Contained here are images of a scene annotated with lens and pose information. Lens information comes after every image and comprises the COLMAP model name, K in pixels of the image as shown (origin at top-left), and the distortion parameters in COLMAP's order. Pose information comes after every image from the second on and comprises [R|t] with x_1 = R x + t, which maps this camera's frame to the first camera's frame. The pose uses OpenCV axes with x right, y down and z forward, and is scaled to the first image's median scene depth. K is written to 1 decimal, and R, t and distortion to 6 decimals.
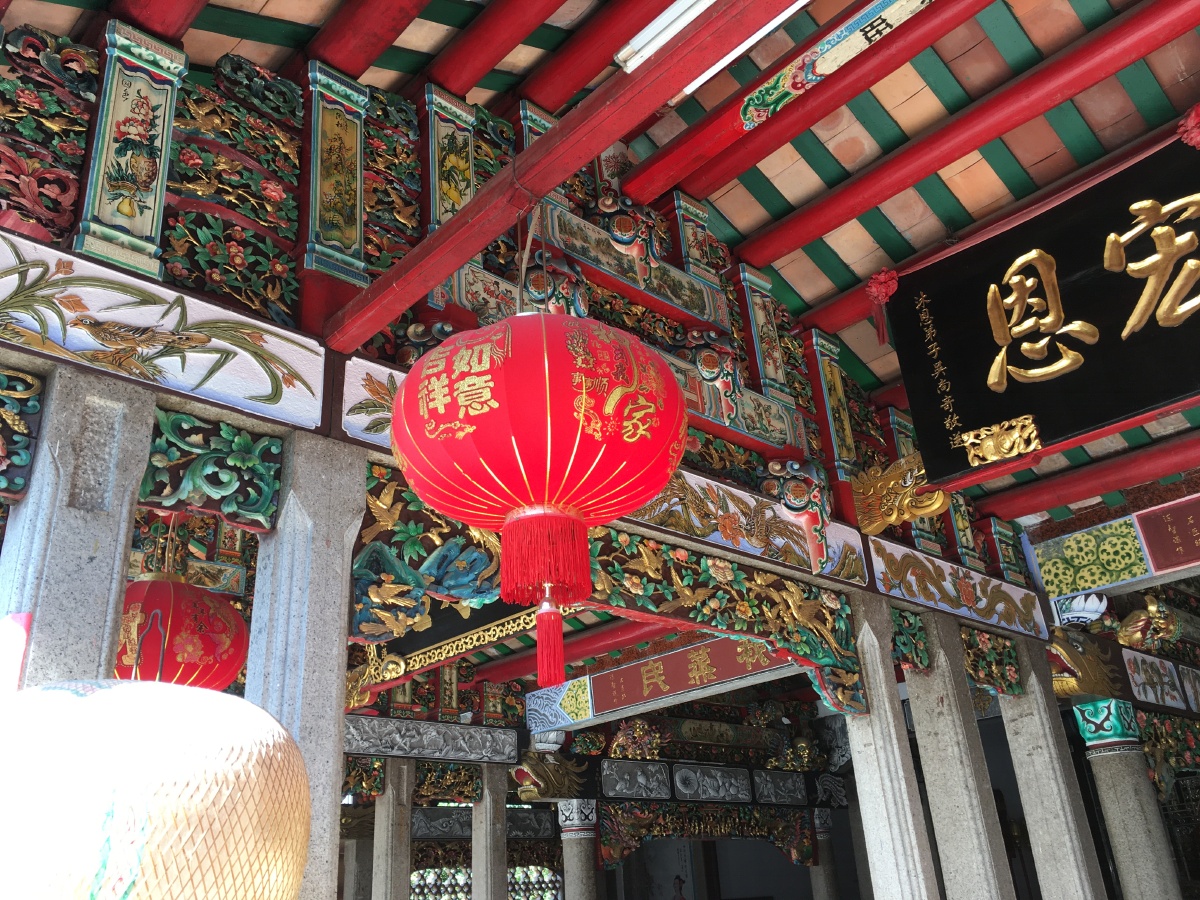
lens RADIAL K [[1028.6, 0, 597.0], [0, 1028.6, 442.8], [0, 0, 1]] dist [0.086252, -0.116832]
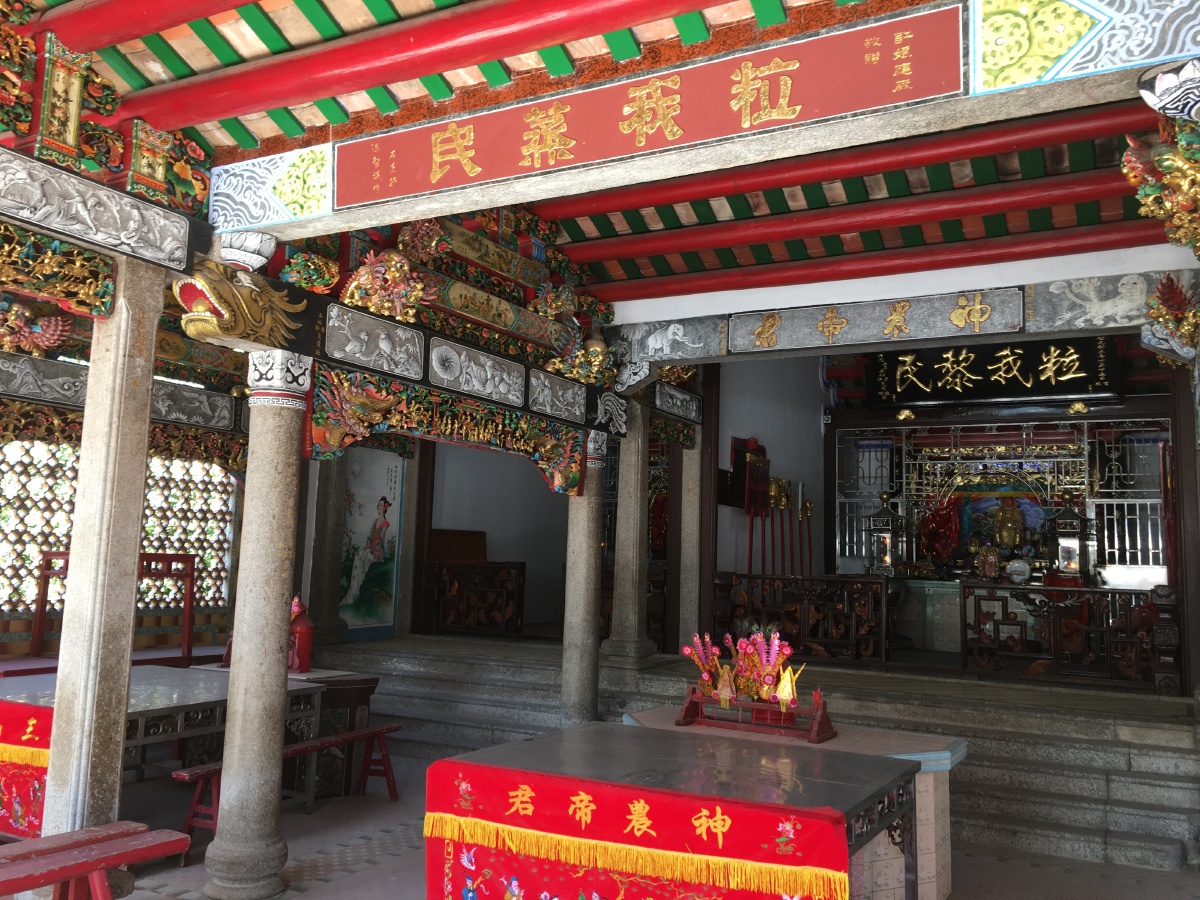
lens RADIAL K [[1028.6, 0, 604.8], [0, 1028.6, 447.4], [0, 0, 1]] dist [0.086252, -0.116832]
pose [[0.944922, 0.126747, 0.301758, -0.016771], [-0.215271, 0.935161, 0.281305, 0.178128], [-0.246538, -0.330771, 0.910939, 0.355405]]
